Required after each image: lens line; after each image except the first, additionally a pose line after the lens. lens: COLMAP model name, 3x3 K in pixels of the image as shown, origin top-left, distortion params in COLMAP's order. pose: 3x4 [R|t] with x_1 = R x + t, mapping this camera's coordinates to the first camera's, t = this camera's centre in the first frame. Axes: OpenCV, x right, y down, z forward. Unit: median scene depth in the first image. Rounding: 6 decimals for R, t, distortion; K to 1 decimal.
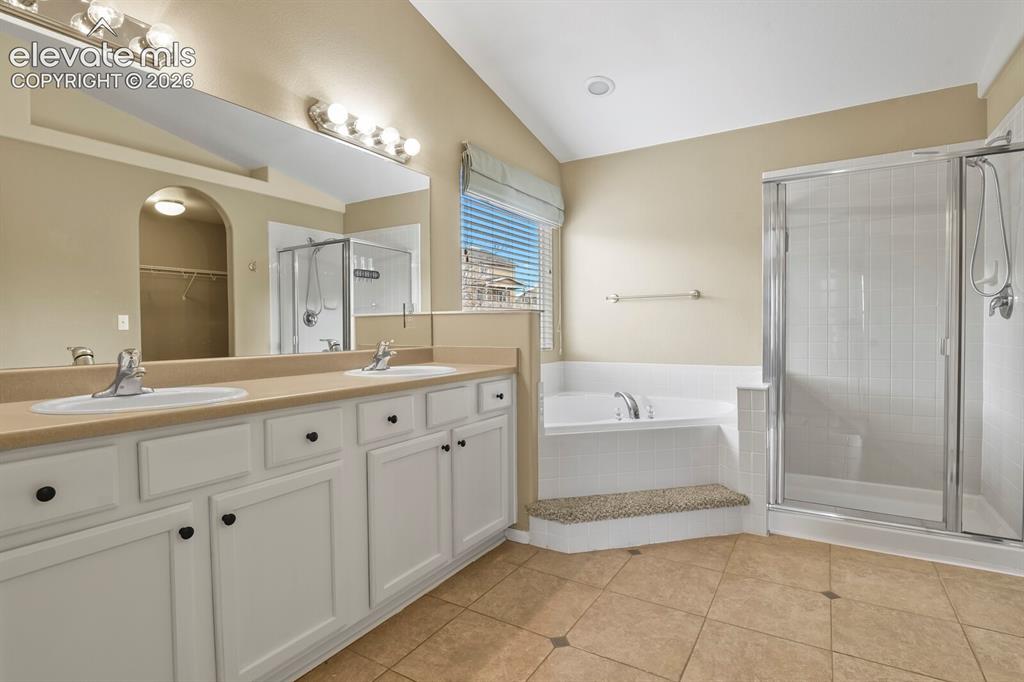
lens RADIAL K [[497.3, 0, 512.7], [0, 497.3, 338.4], [0, 0, 1]] dist [-0.006425, -0.002892]
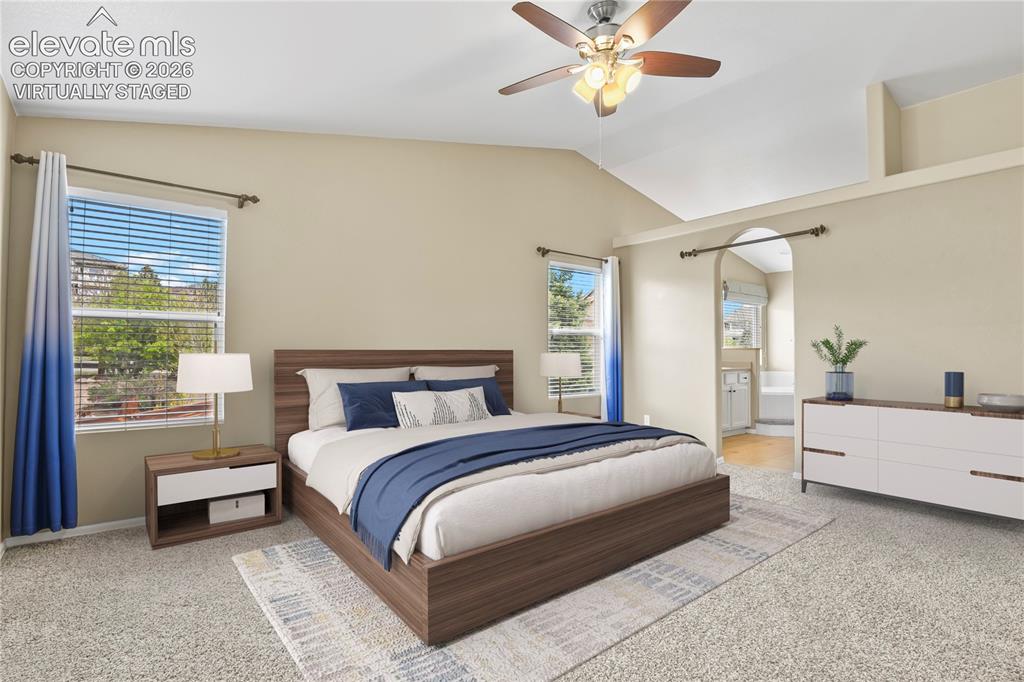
lens RADIAL K [[497.3, 0, 514.9], [0, 497.3, 342.1], [0, 0, 1]] dist [-0.006425, -0.002892]
pose [[0.940268, 0.004398, -0.340406, -0.283716], [-0.017812, 0.999183, -0.036291, 0.034115], [0.339968, 0.040186, 0.939578, -2.019616]]
